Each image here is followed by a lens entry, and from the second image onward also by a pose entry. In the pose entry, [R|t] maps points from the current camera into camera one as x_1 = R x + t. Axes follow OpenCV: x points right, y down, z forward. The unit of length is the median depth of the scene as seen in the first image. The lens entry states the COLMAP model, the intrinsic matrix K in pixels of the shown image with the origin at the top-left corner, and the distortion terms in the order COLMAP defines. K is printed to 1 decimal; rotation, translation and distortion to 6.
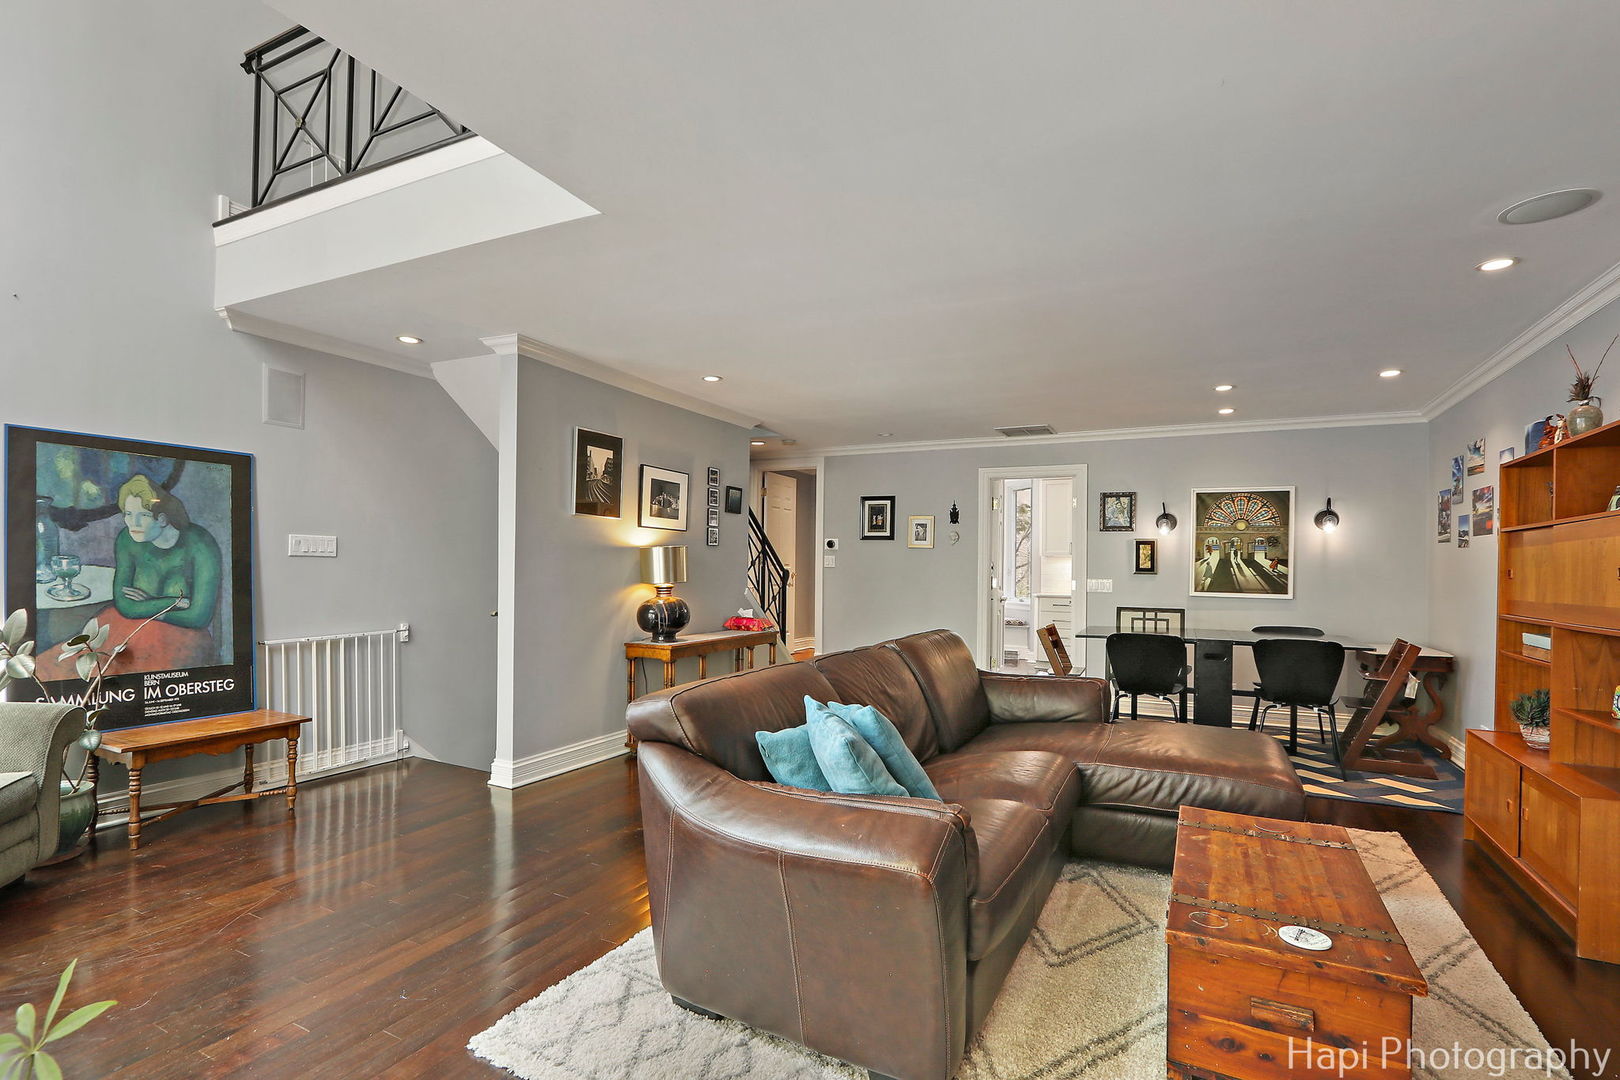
lens RADIAL K [[778.1, 0, 808.7], [0, 778.1, 569.9], [0, 0, 1]] dist [-0.024332, 0.000184]
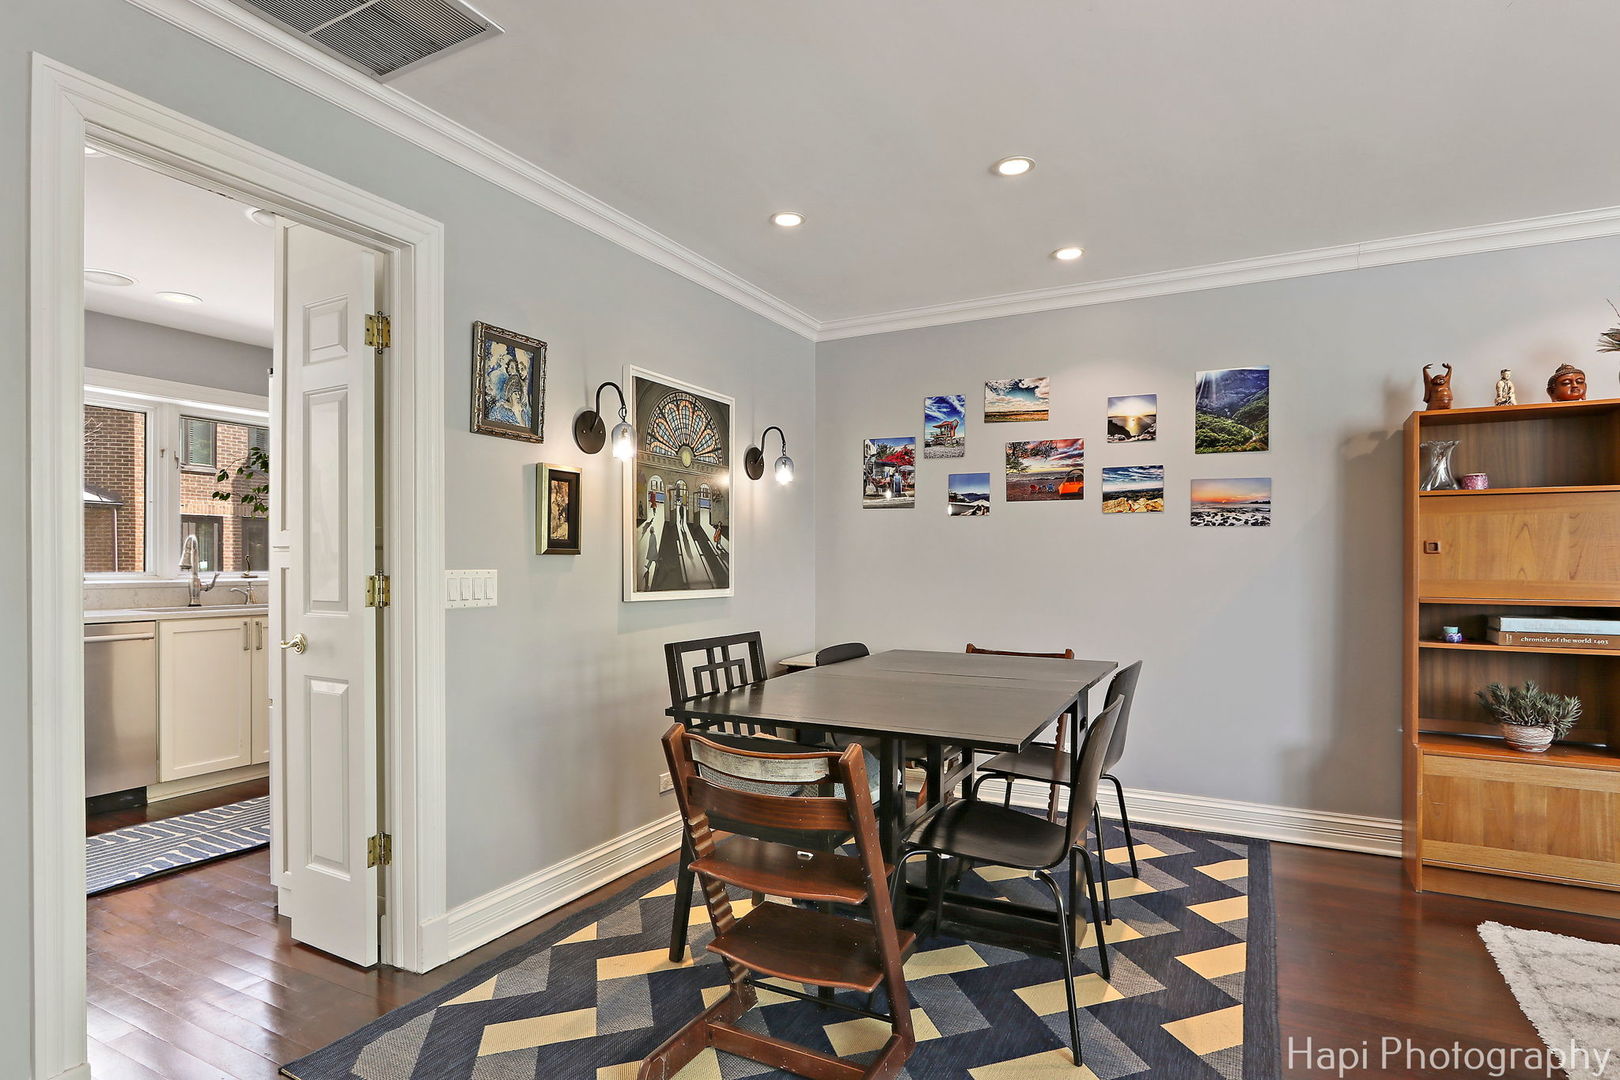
lens RADIAL K [[870.0, 0, 795.6], [0, 870.0, 553.5], [0, 0, 1]] dist [0.006129, 0.000136]
pose [[0.024097, -0.005688, 0.999693, -0.012375], [0.001409, 0.999983, 0.005656, 0.002660], [-0.999709, 0.001272, 0.024104, 0.909894]]
